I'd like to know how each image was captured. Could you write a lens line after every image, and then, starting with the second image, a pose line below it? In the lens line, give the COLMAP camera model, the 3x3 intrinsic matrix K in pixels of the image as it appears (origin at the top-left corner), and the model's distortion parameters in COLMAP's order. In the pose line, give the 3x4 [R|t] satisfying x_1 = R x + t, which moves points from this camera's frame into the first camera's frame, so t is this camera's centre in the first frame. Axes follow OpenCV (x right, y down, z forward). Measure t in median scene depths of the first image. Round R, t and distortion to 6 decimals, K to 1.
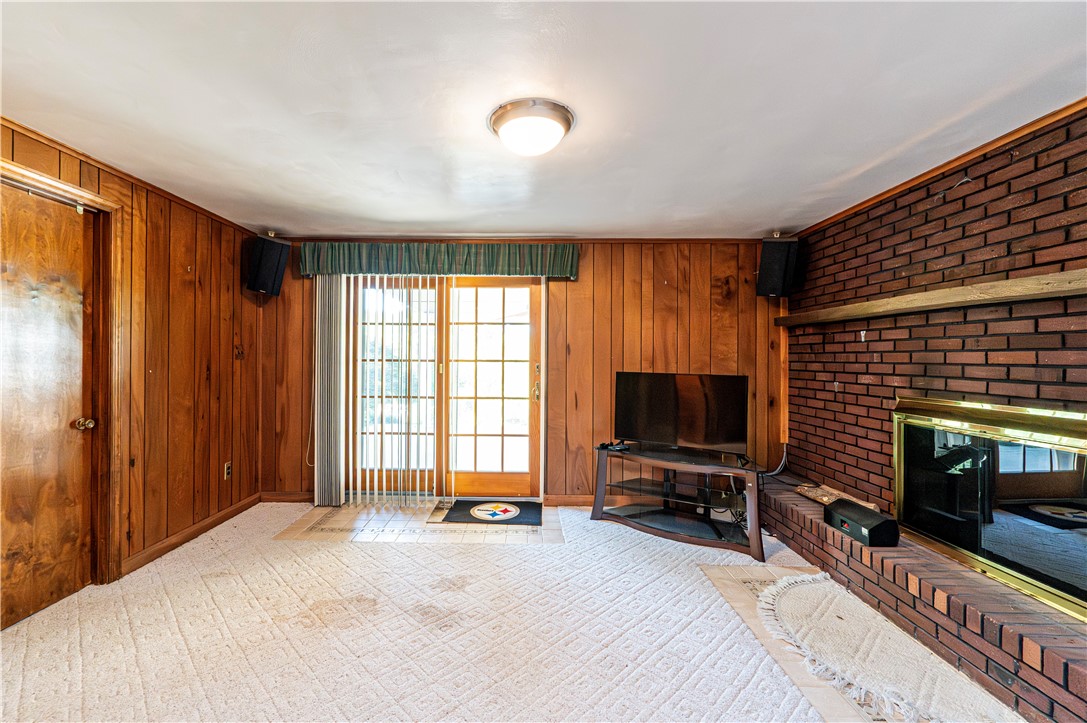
lens RADIAL K [[454.8, 0, 515.1], [0, 454.8, 357.2], [0, 0, 1]] dist [-0.000121, -0.000072]
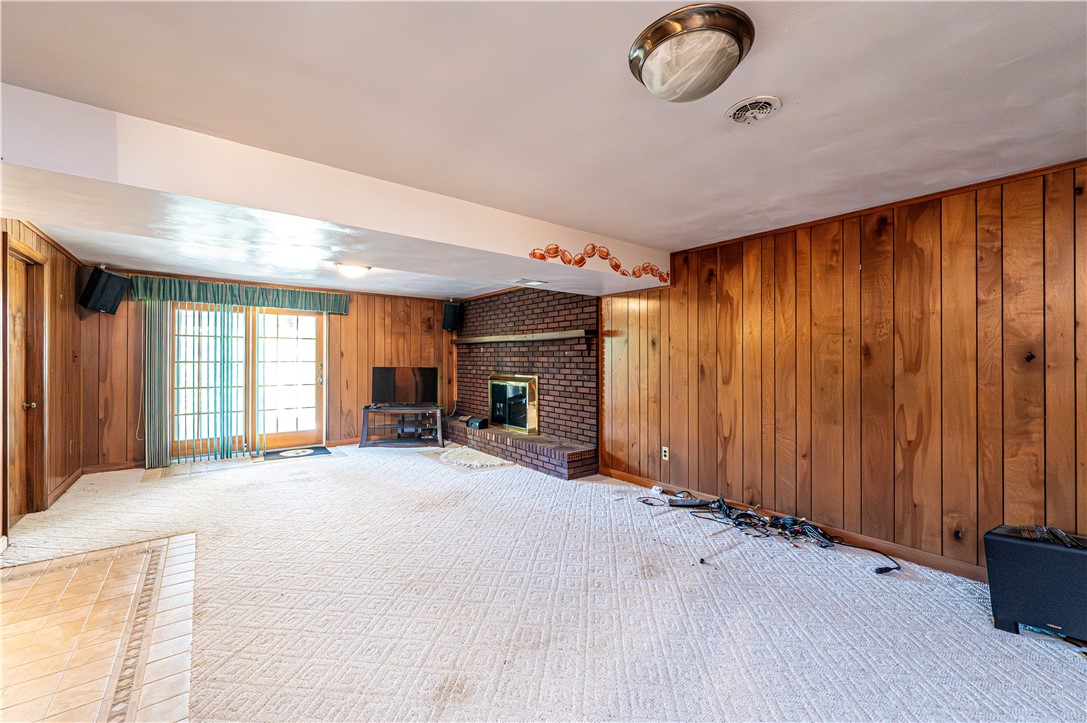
lens RADIAL K [[433.0, 0, 546.9], [0, 433.0, 357.5], [0, 0, 1]] dist [0.000464, -0.000130]
pose [[0.763759, -0.001765, 0.645499, -0.403038], [0.000832, 0.999998, 0.001751, -0.009810], [-0.645501, -0.000800, 0.763759, -0.867244]]
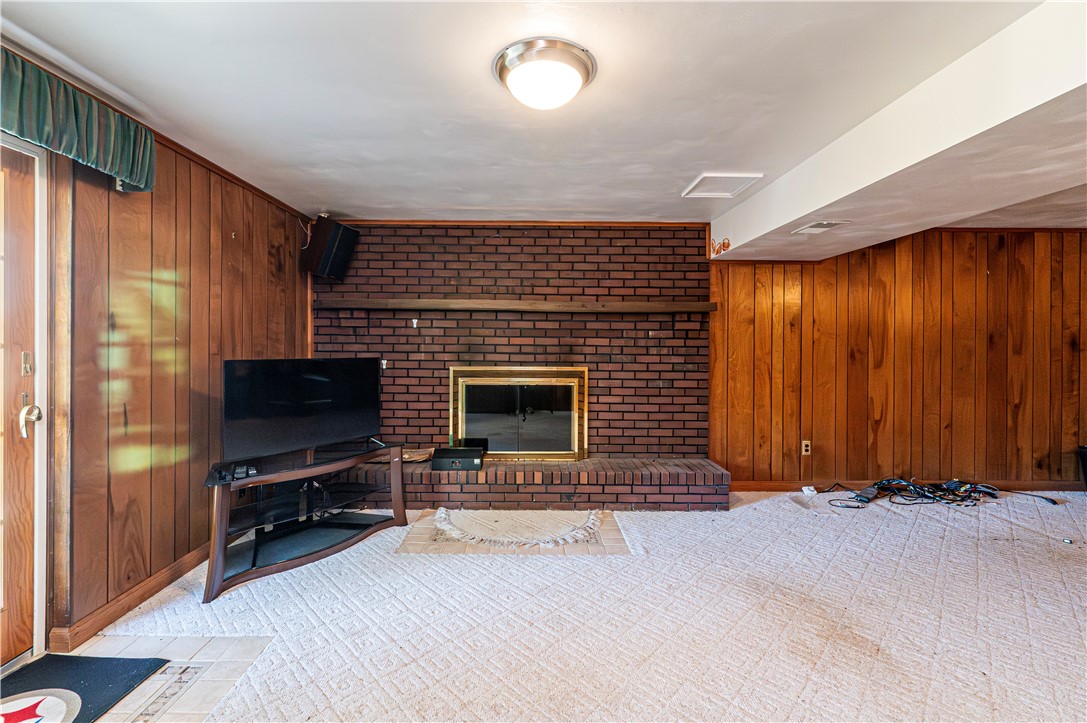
lens RADIAL K [[460.2, 0, 543.2], [0, 460.2, 342.5], [0, 0, 1]] dist [0.000868, 0.000096]
pose [[-0.039289, -0.007331, 0.999201, -0.499814], [-0.011136, 0.999914, 0.006899, -0.004200], [-0.999166, -0.010856, -0.039367, 0.612233]]
